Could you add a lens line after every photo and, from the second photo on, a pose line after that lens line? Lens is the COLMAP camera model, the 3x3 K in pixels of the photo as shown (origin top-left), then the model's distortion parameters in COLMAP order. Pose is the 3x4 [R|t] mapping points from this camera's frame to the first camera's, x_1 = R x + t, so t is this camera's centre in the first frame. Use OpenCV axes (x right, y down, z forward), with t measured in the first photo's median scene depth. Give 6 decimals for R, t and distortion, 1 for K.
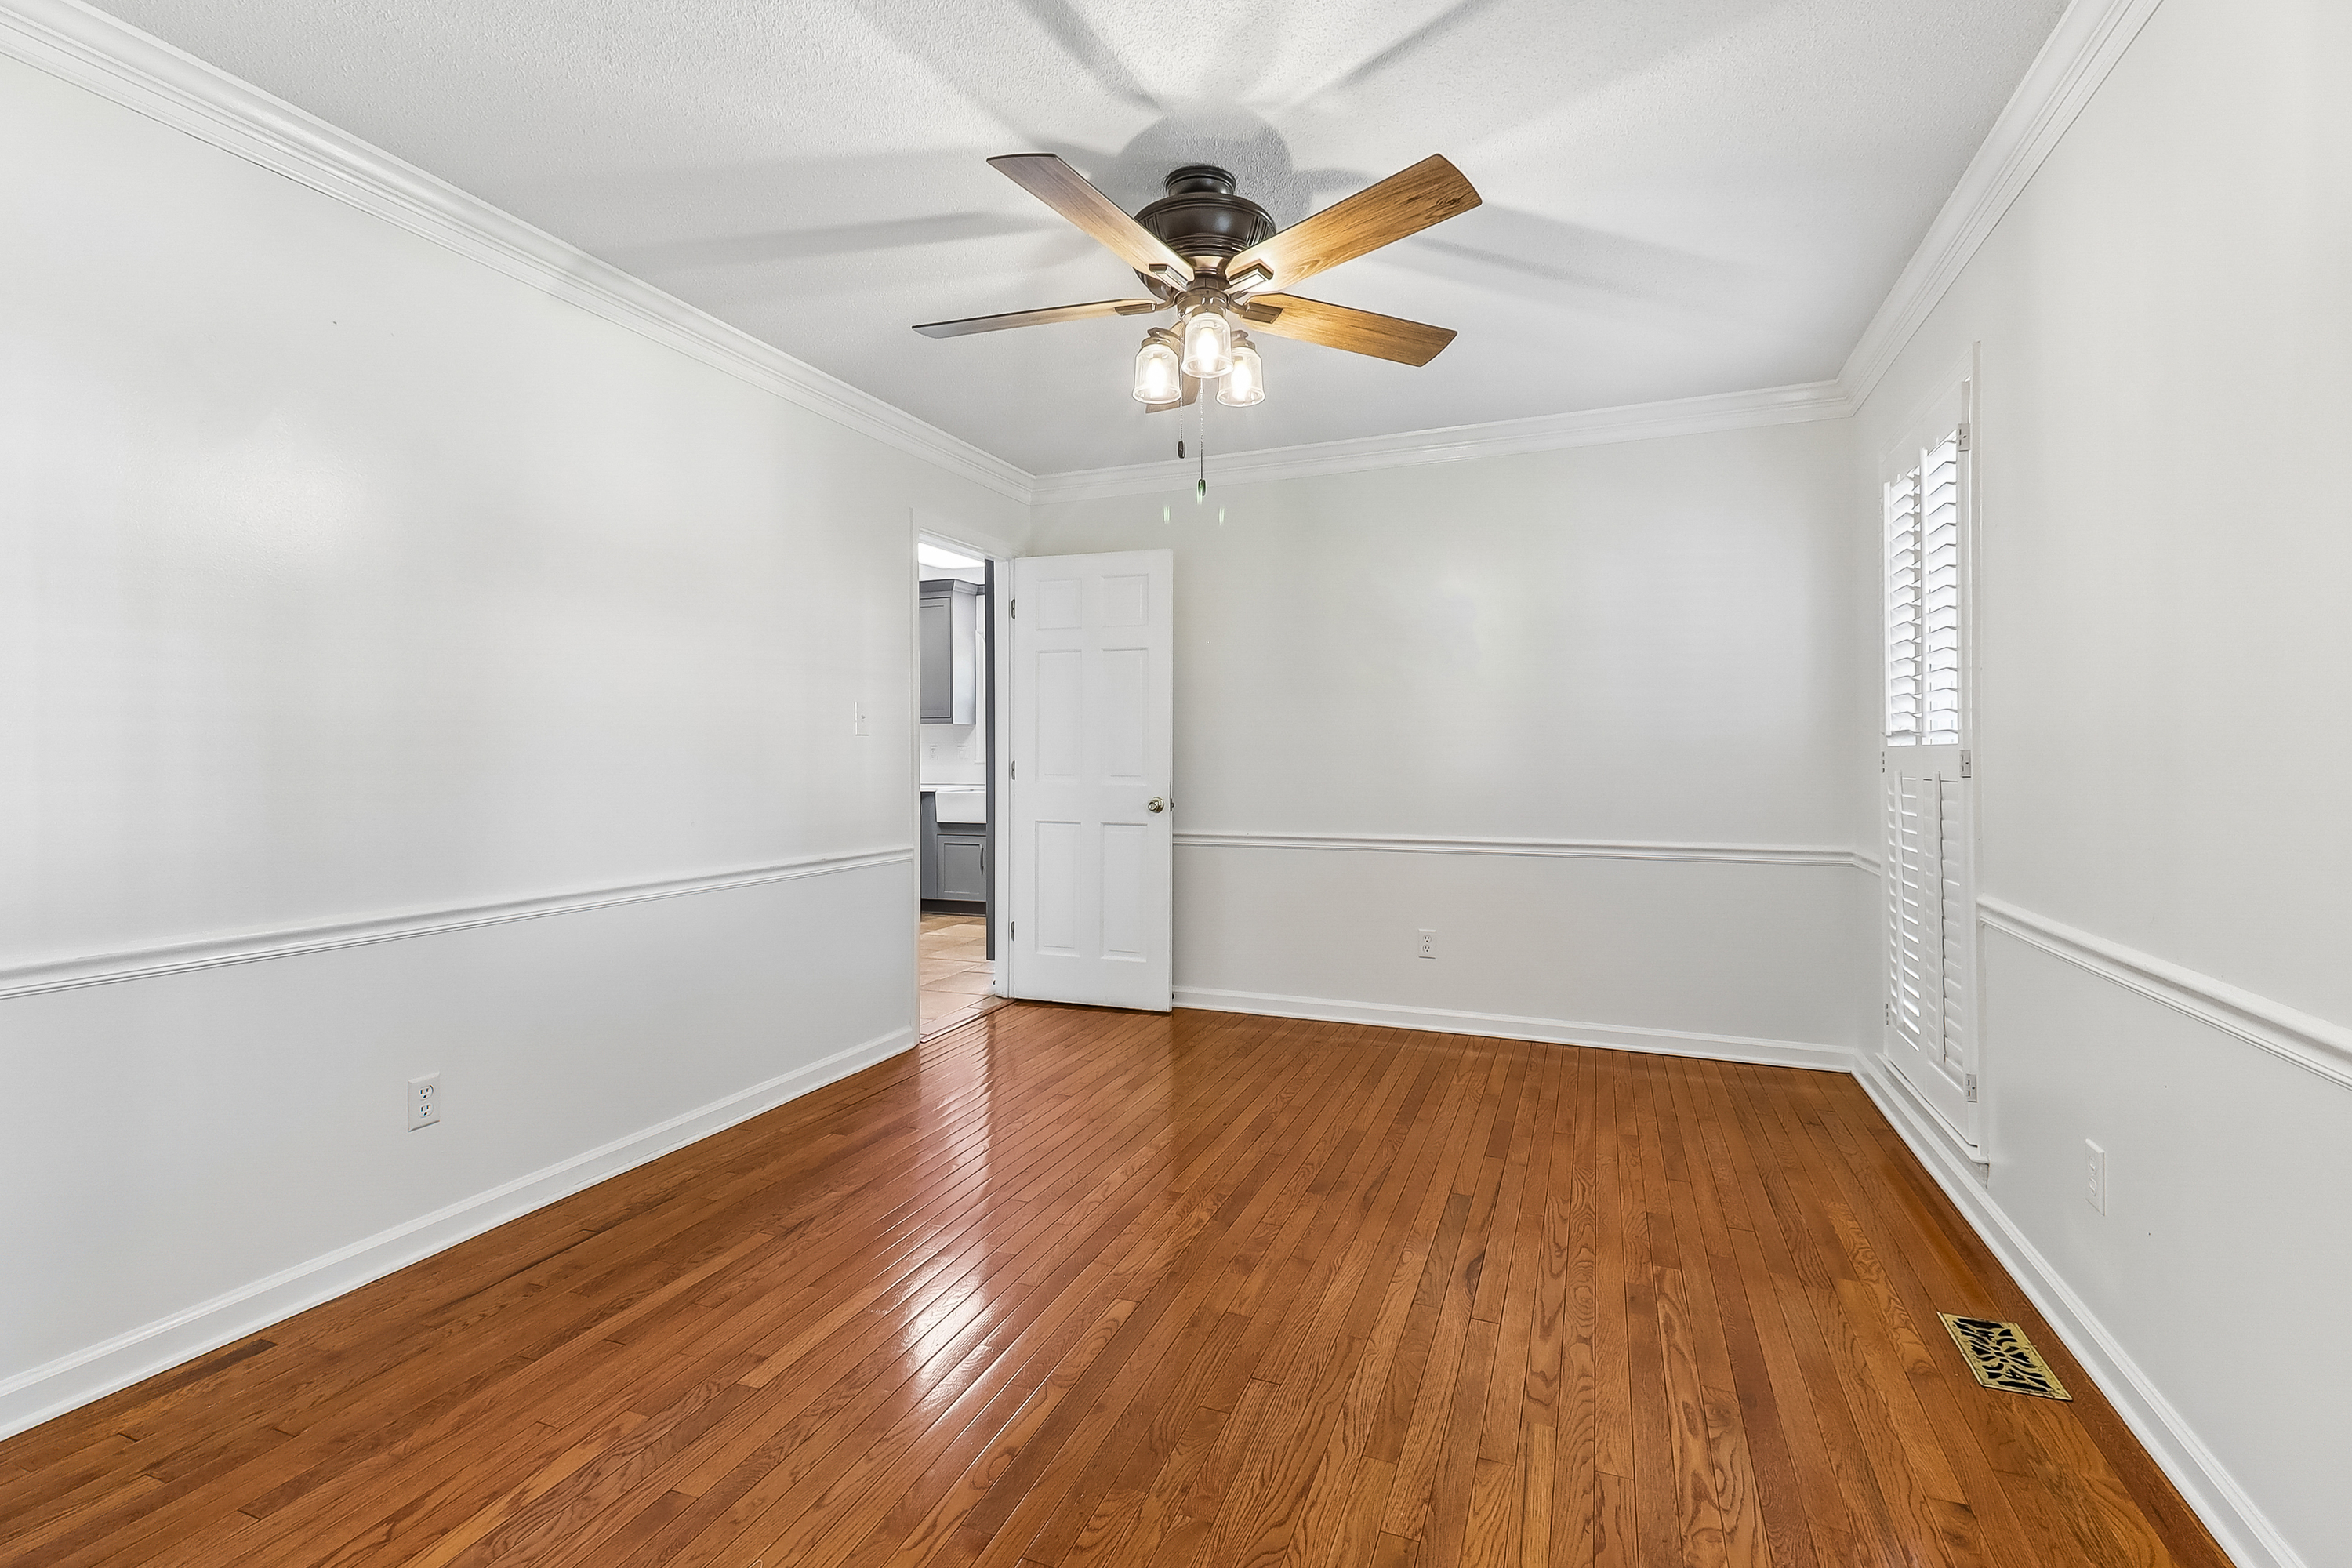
lens RADIAL K [[1071.9, 0, 1182.2], [0, 1071.9, 759.0], [0, 0, 1]] dist [0.029772, -0.004274]
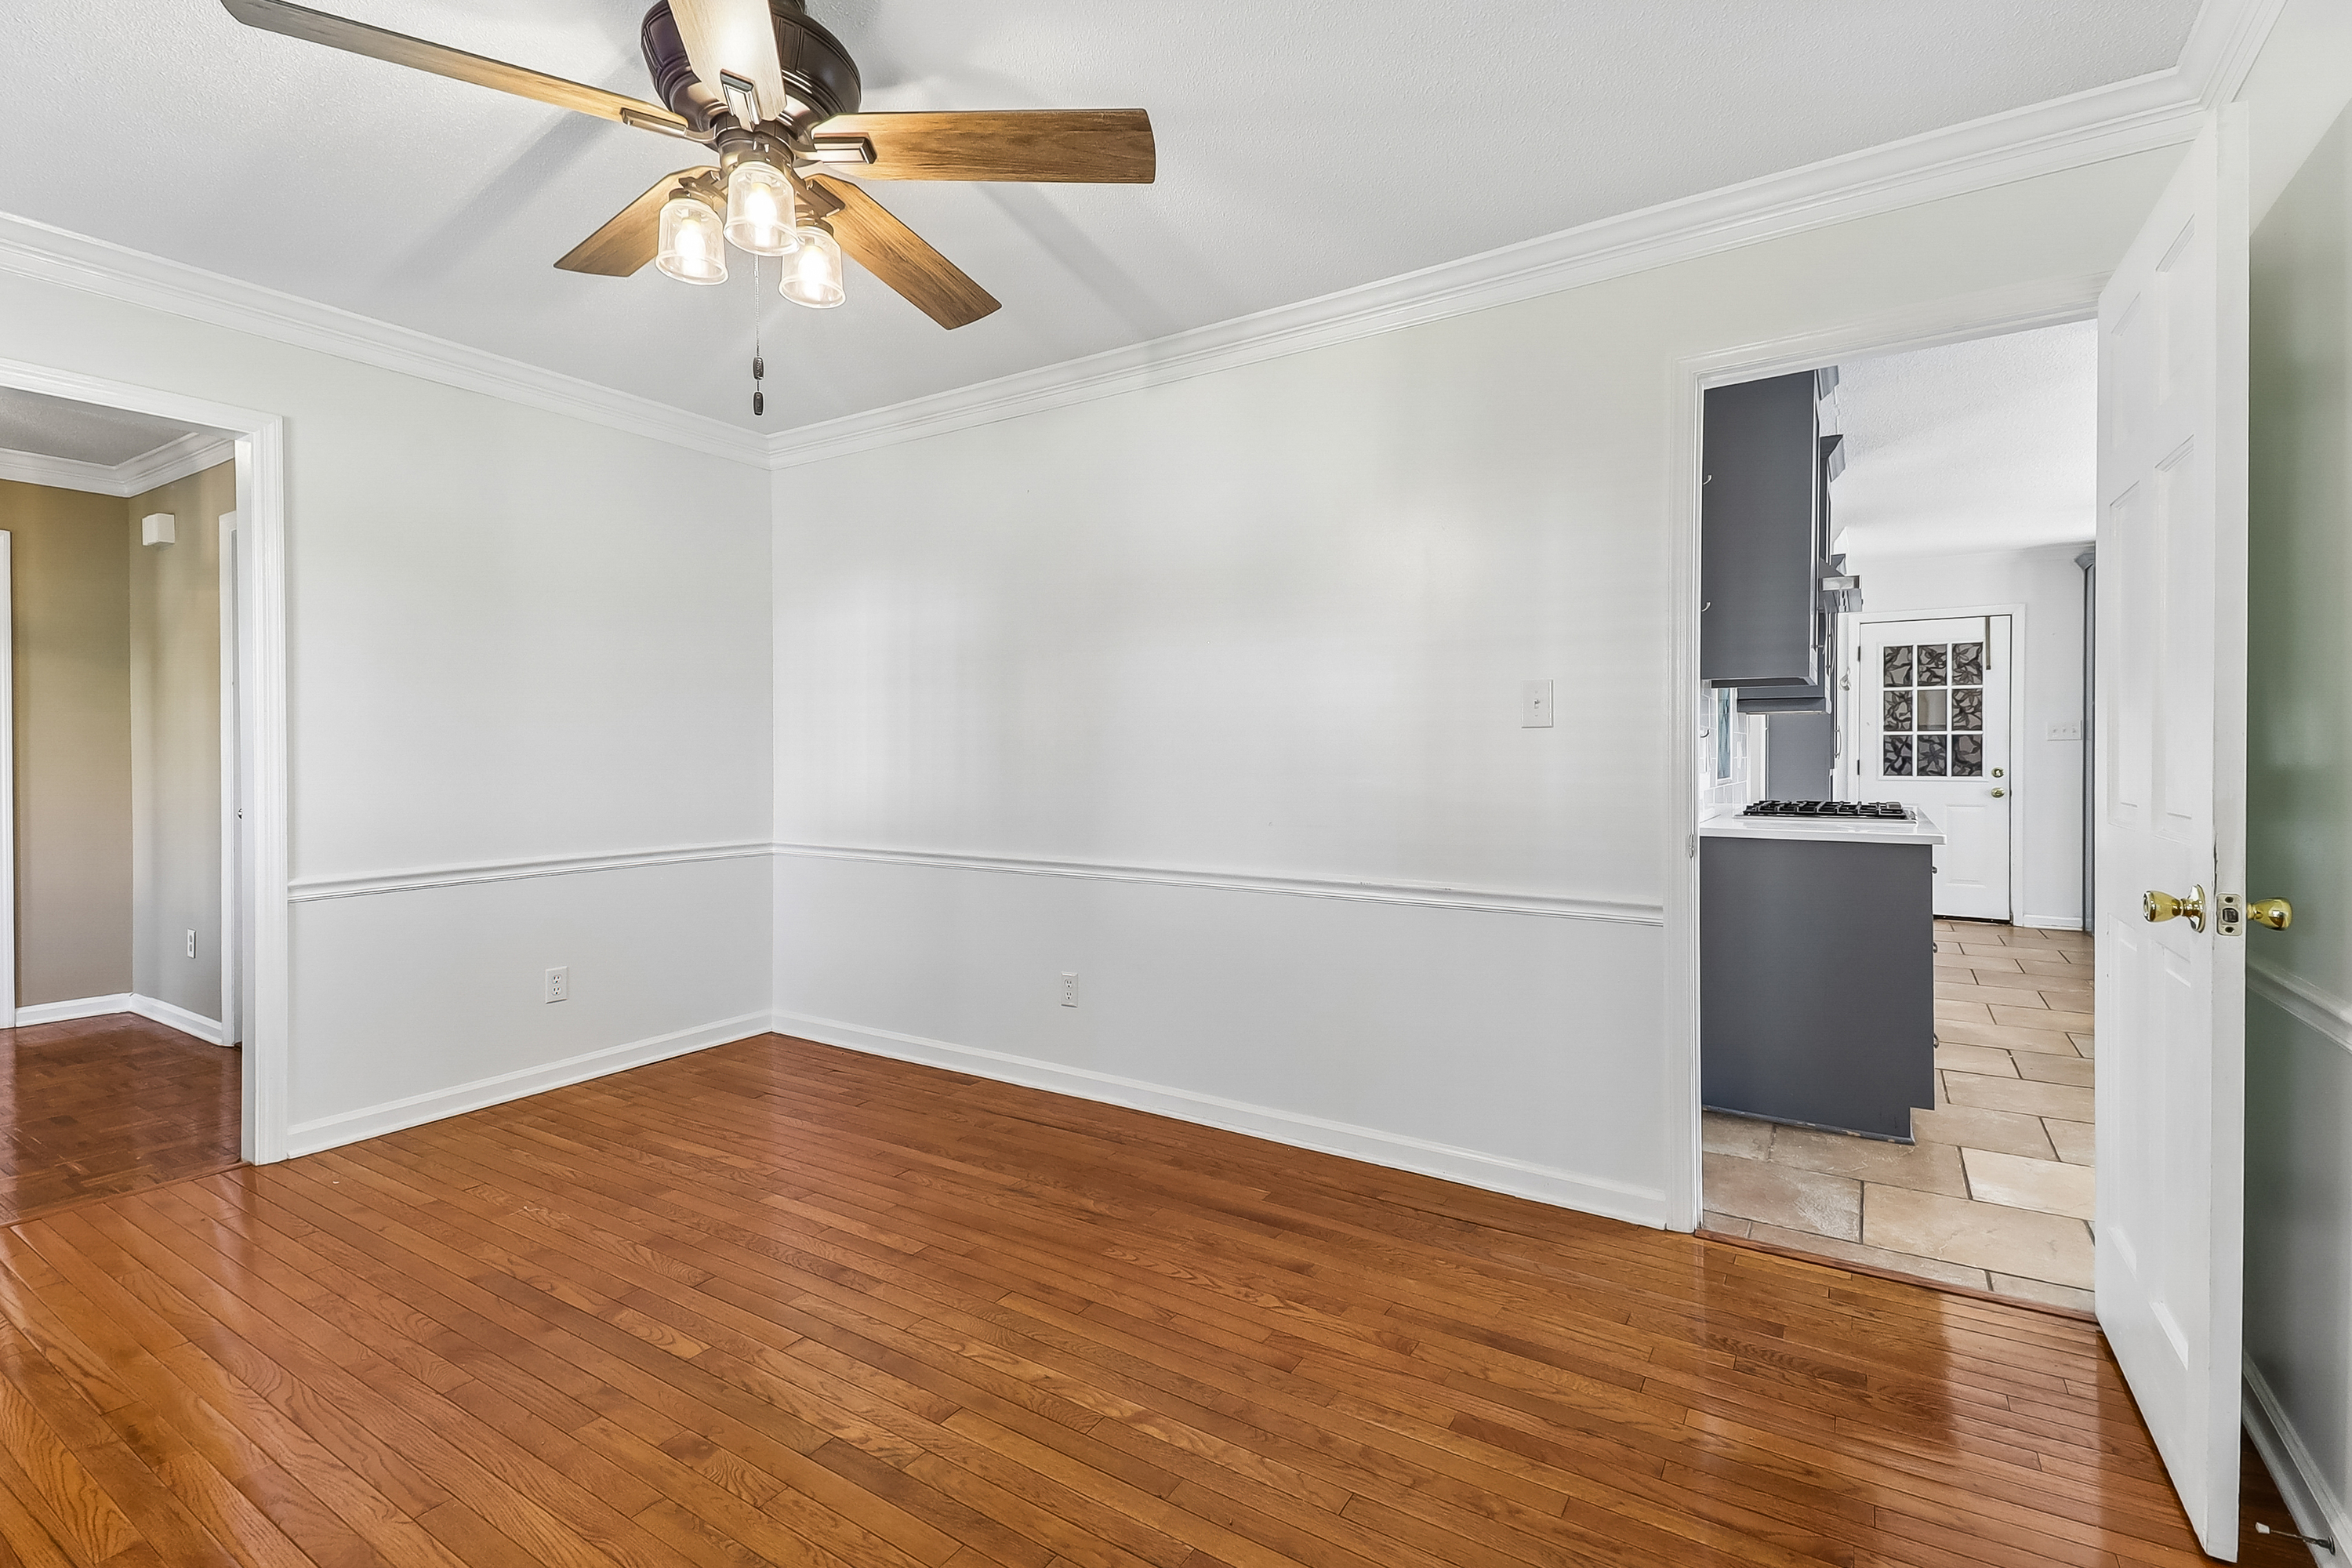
lens RADIAL K [[1071.9, 0, 1183.3], [0, 1071.9, 755.2], [0, 0, 1]] dist [0.029772, -0.004274]
pose [[-0.195472, 0.007429, -0.980681, 0.659458], [-0.003572, 0.999959, 0.008287, -0.014610], [0.980703, 0.005122, -0.195438, 1.351557]]
